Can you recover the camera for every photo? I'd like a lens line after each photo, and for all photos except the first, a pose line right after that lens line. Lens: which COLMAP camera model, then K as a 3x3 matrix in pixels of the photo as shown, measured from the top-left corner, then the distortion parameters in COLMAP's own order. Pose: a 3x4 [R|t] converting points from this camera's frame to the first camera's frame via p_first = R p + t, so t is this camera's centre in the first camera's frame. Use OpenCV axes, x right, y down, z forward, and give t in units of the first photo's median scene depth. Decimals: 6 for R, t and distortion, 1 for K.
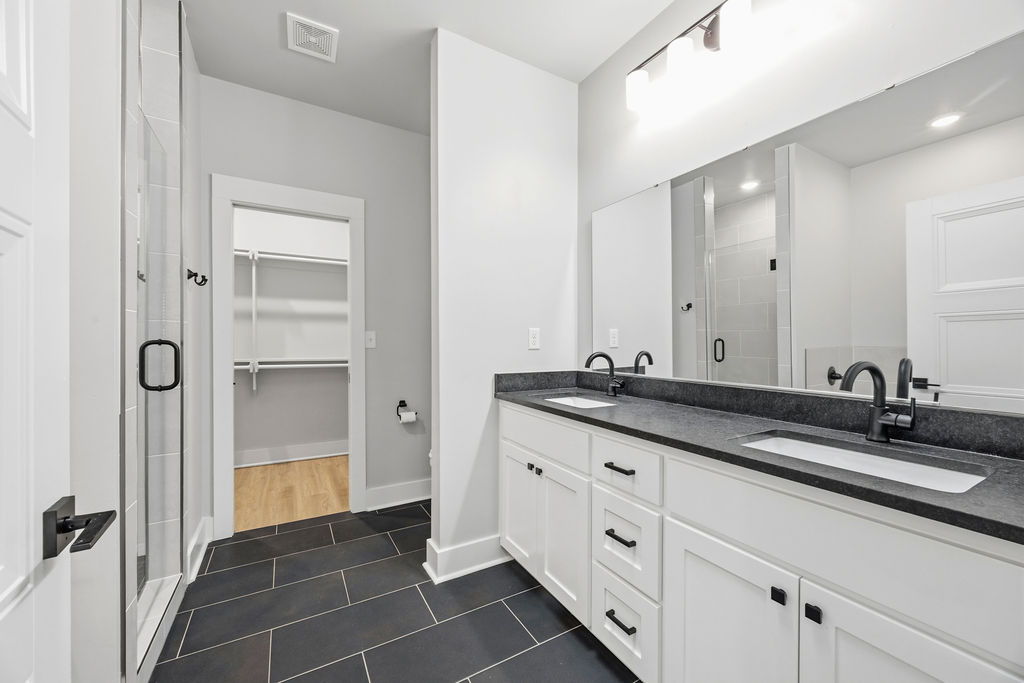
lens RADIAL K [[392.7, 0, 509.4], [0, 392.7, 340.2], [0, 0, 1]] dist [-0.006794, 0.000404]
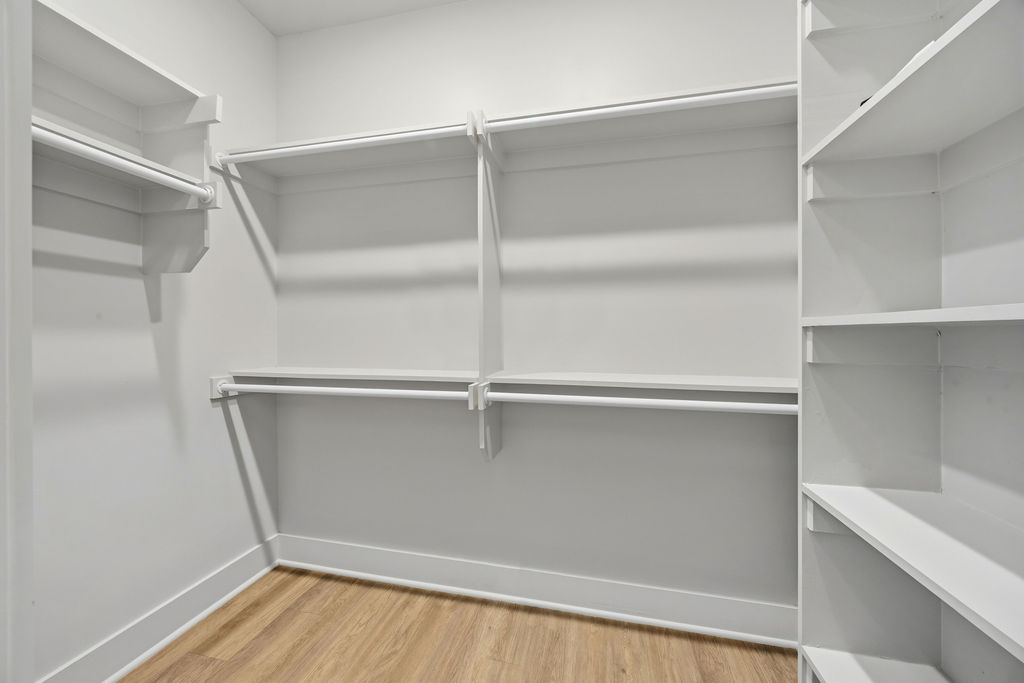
lens RADIAL K [[392.7, 0, 511.6], [0, 392.7, 341.1], [0, 0, 1]] dist [-0.006794, 0.000404]
pose [[0.727188, 0.001006, -0.686438, -0.317599], [0.000189, 0.999999, 0.001665, 0.008475], [0.686439, -0.001340, 0.727187, 0.674570]]
